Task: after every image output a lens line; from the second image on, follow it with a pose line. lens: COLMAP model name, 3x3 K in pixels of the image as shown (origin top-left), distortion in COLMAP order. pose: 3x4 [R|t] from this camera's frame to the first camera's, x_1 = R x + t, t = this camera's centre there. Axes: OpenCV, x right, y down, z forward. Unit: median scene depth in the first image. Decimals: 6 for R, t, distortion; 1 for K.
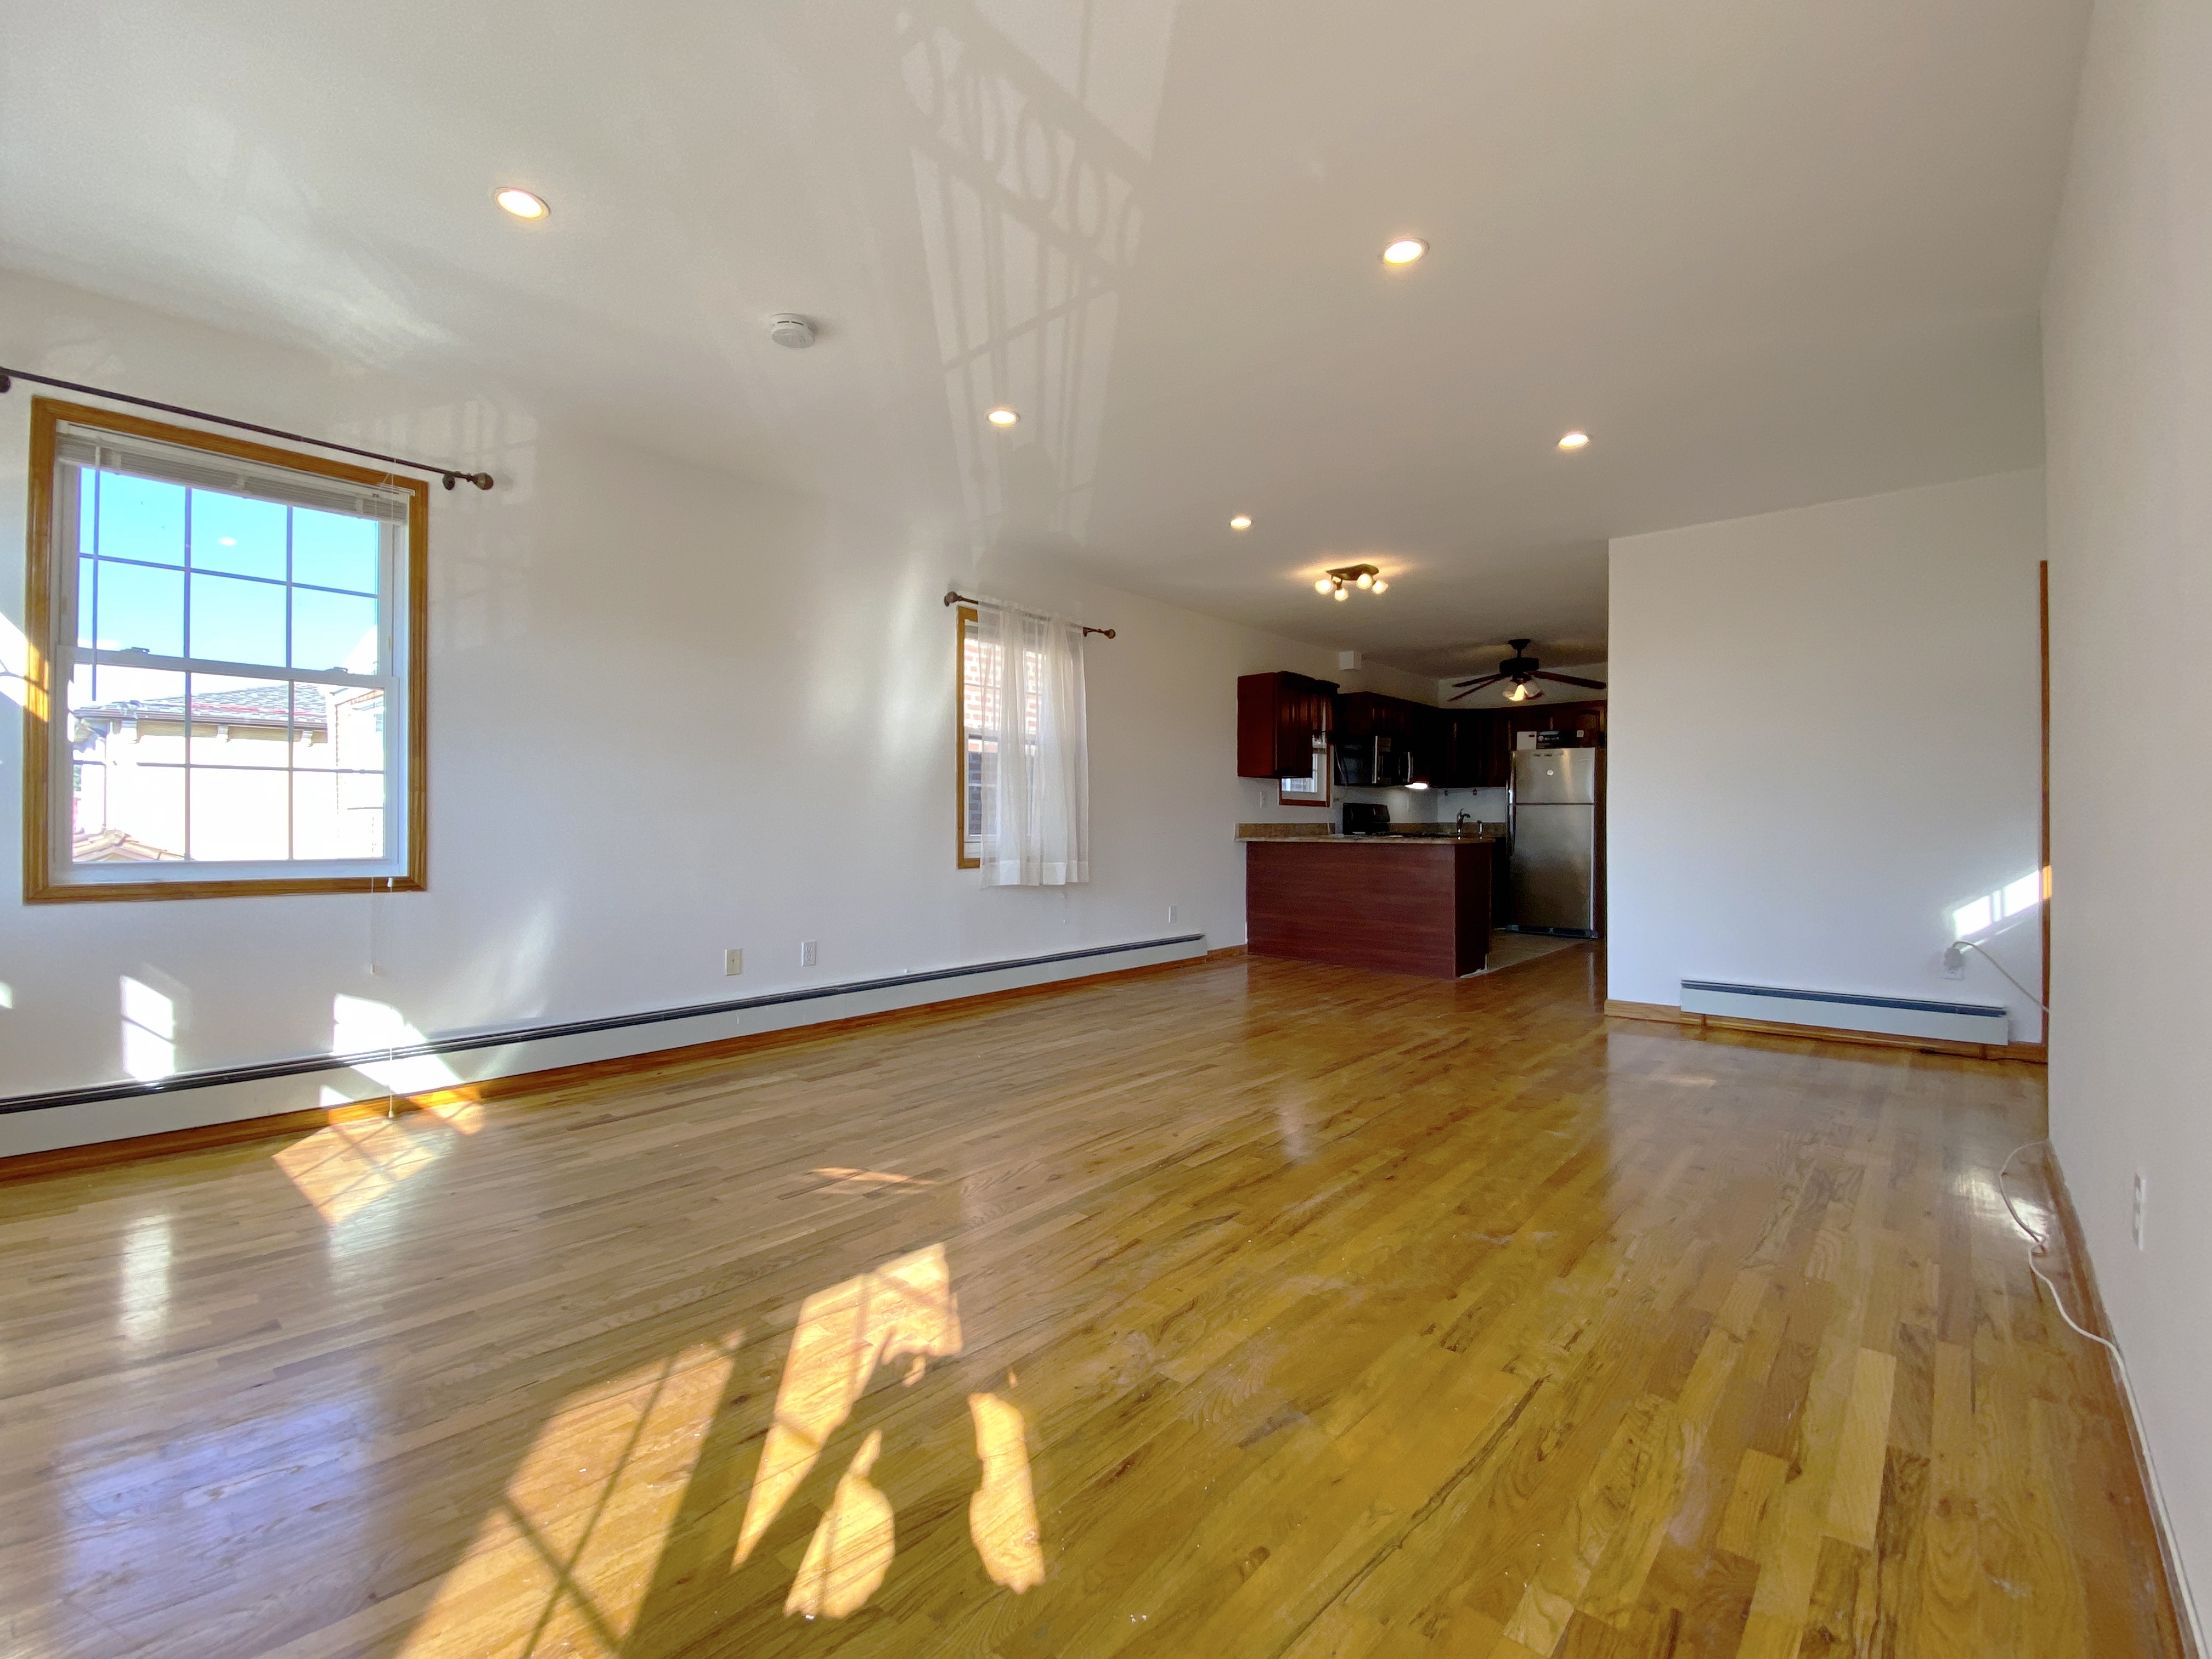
lens RADIAL K [[988.6, 0, 1106.0], [0, 988.6, 829.5], [0, 0, 1]] dist [0.064107, -0.000025]
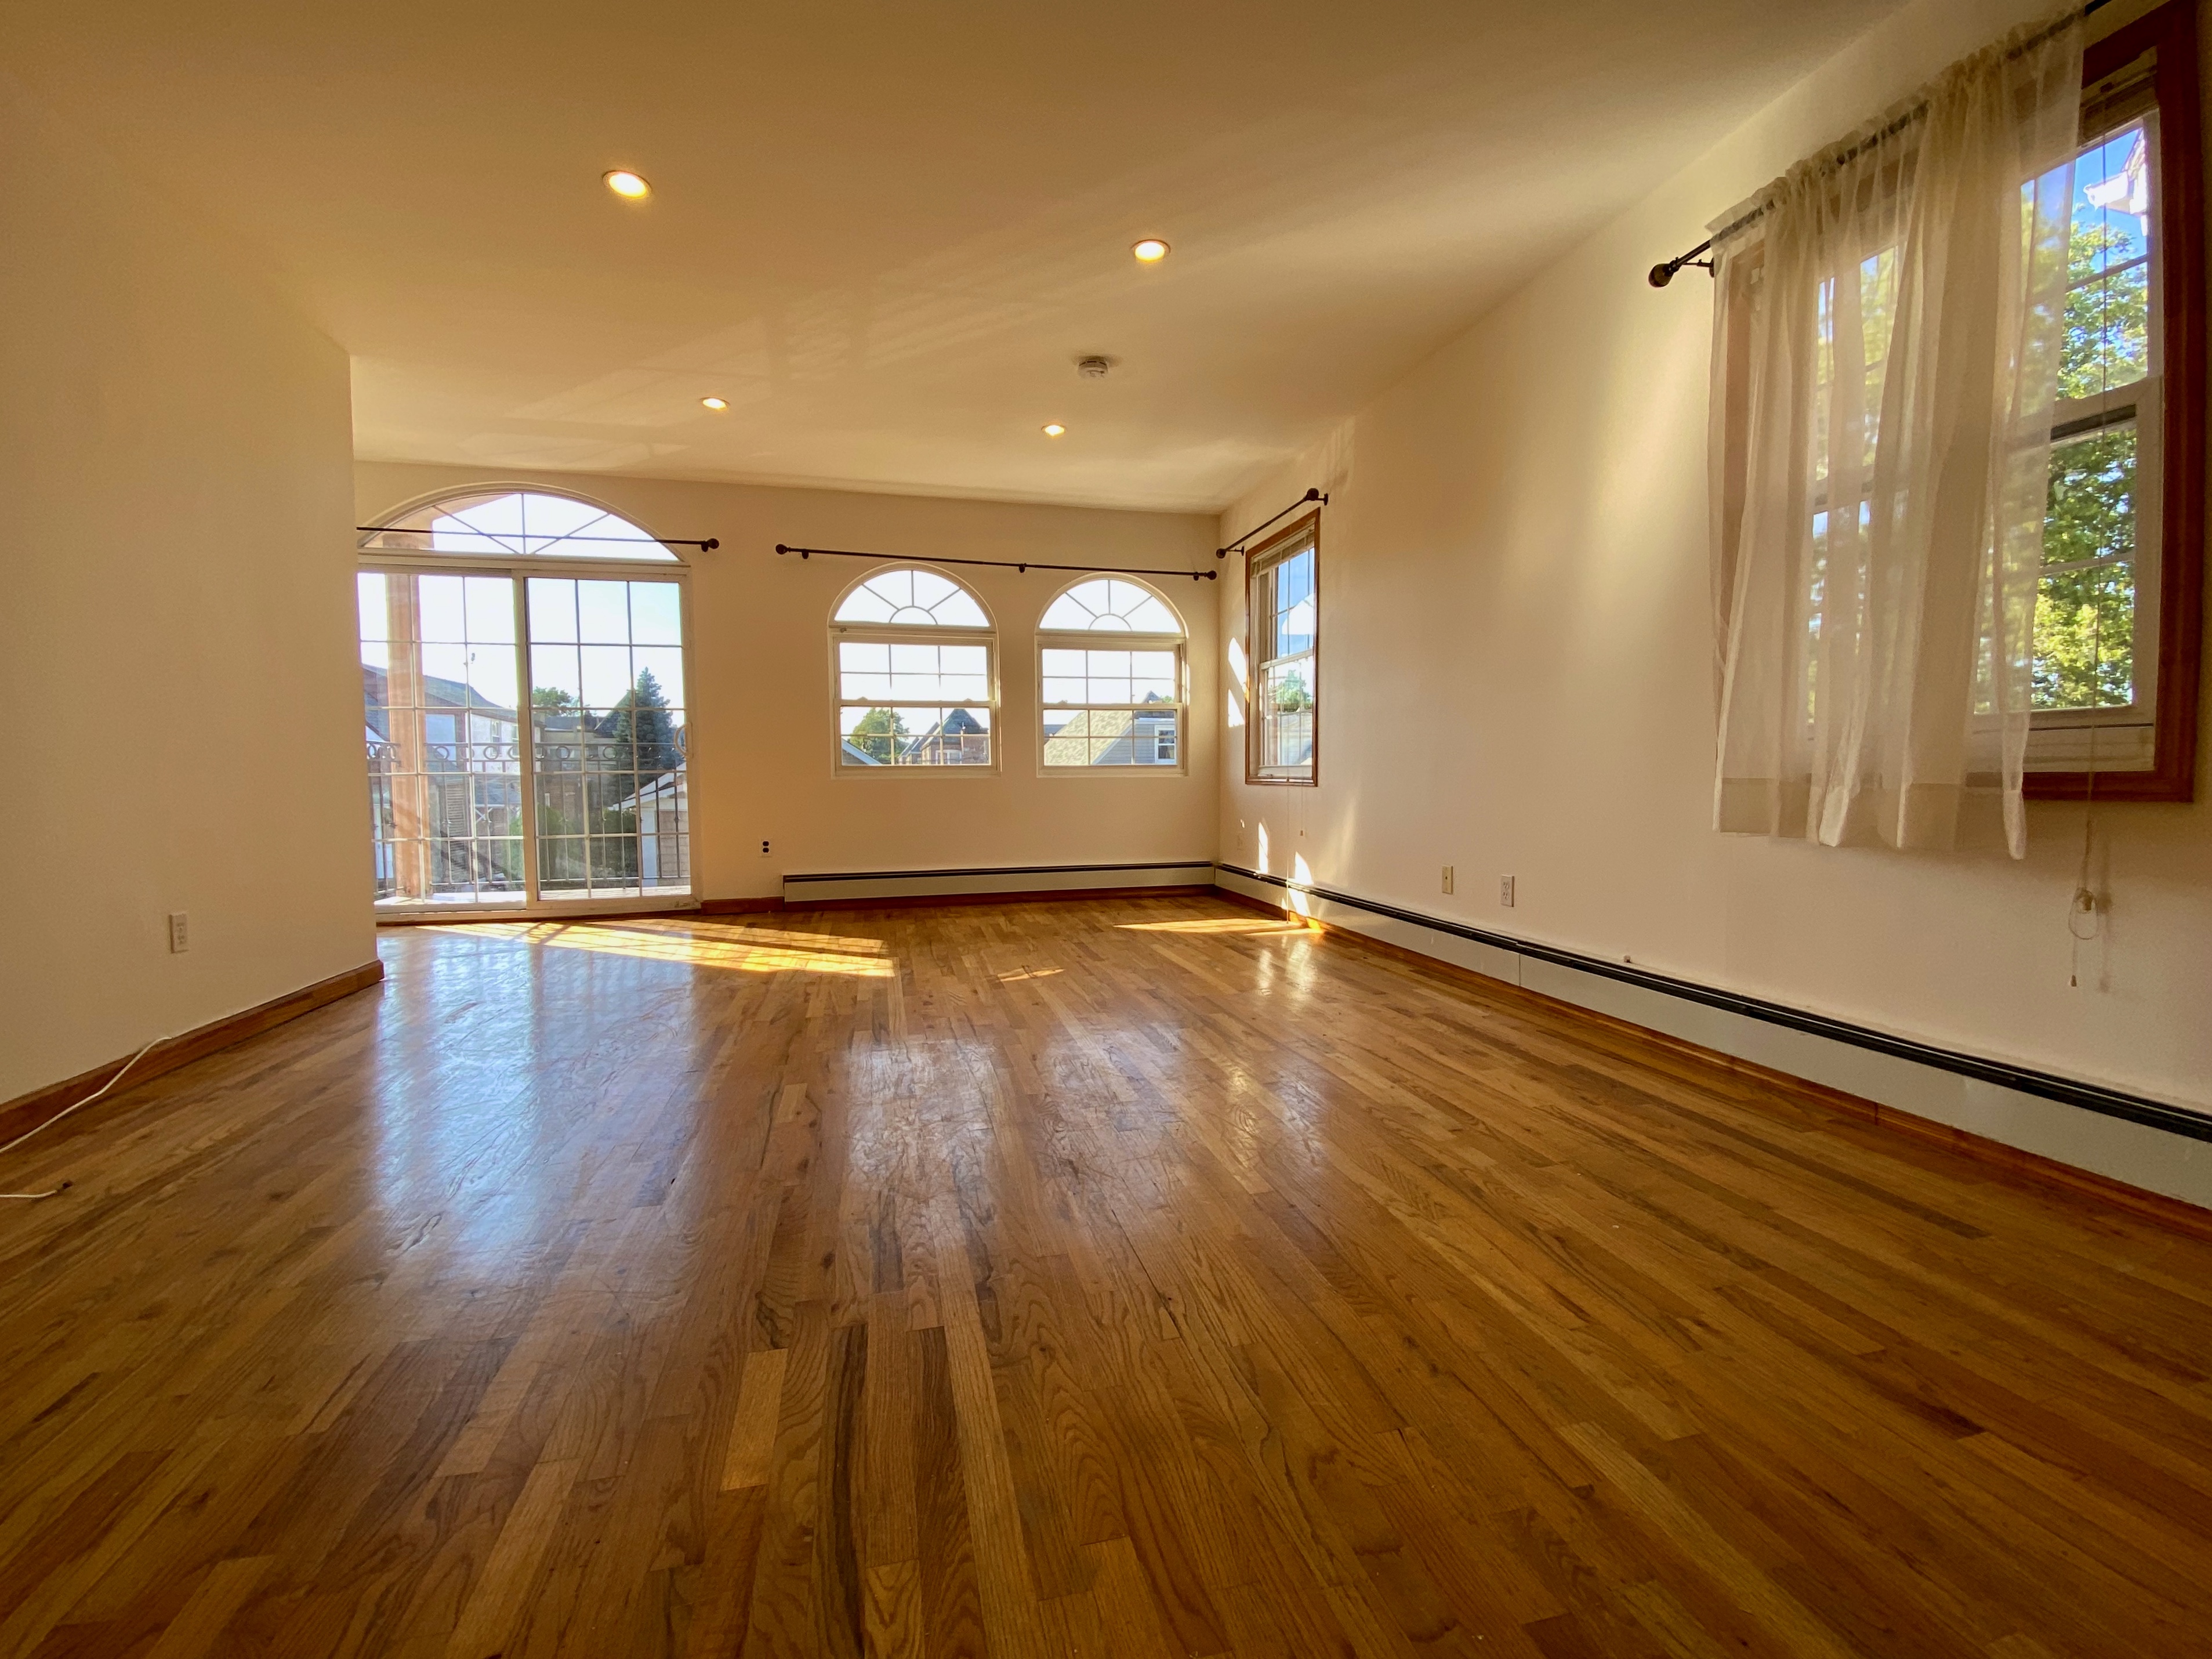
lens RADIAL K [[939.6, 0, 1106.0], [0, 939.6, 829.5], [0, 0, 1]] dist [0.034404, -0.024924]
pose [[-0.575998, 0.046717, -0.816115, 0.762787], [0.003904, 0.998511, 0.054402, 0.051960], [0.817442, 0.028149, -0.575323, 1.799491]]
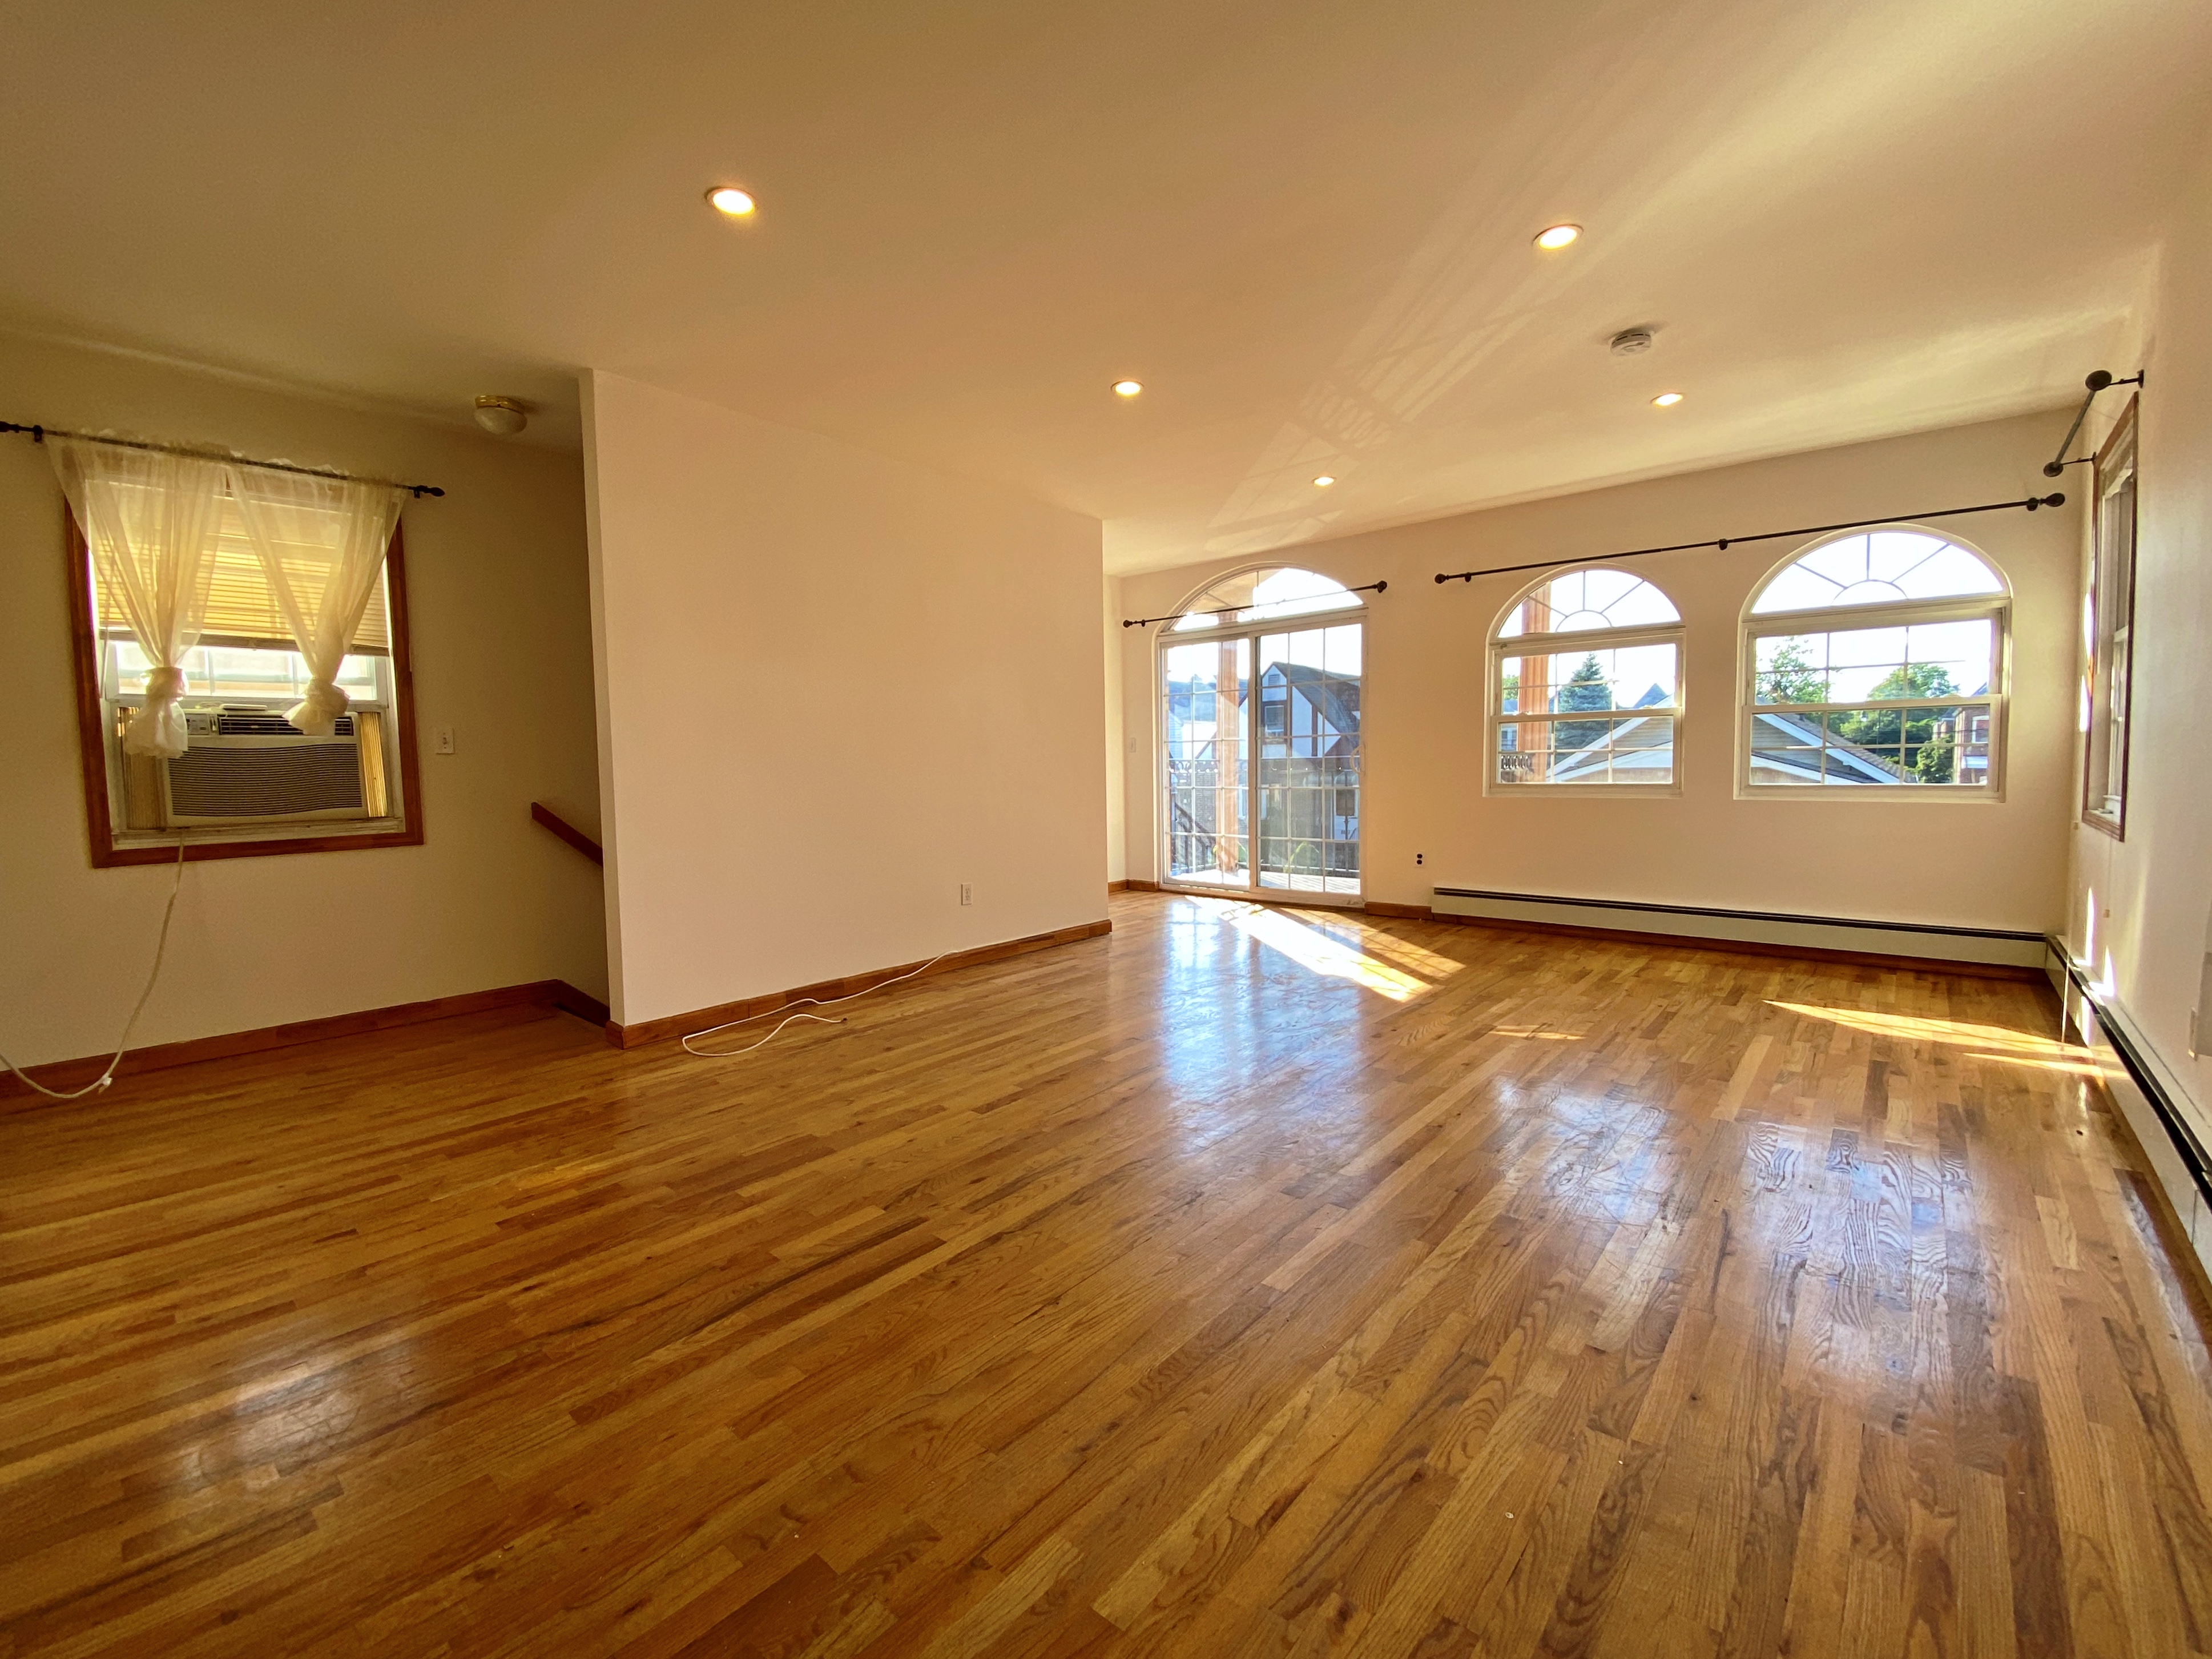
lens RADIAL K [[943.1, 0, 1111.0], [0, 943.1, 808.4], [0, 0, 1]] dist [0.034034, -0.025182]
pose [[-0.999888, 0.010328, -0.010807, 0.305996], [0.009758, 0.998625, 0.051496, -0.029627], [0.011324, 0.051385, -0.998615, 2.157727]]
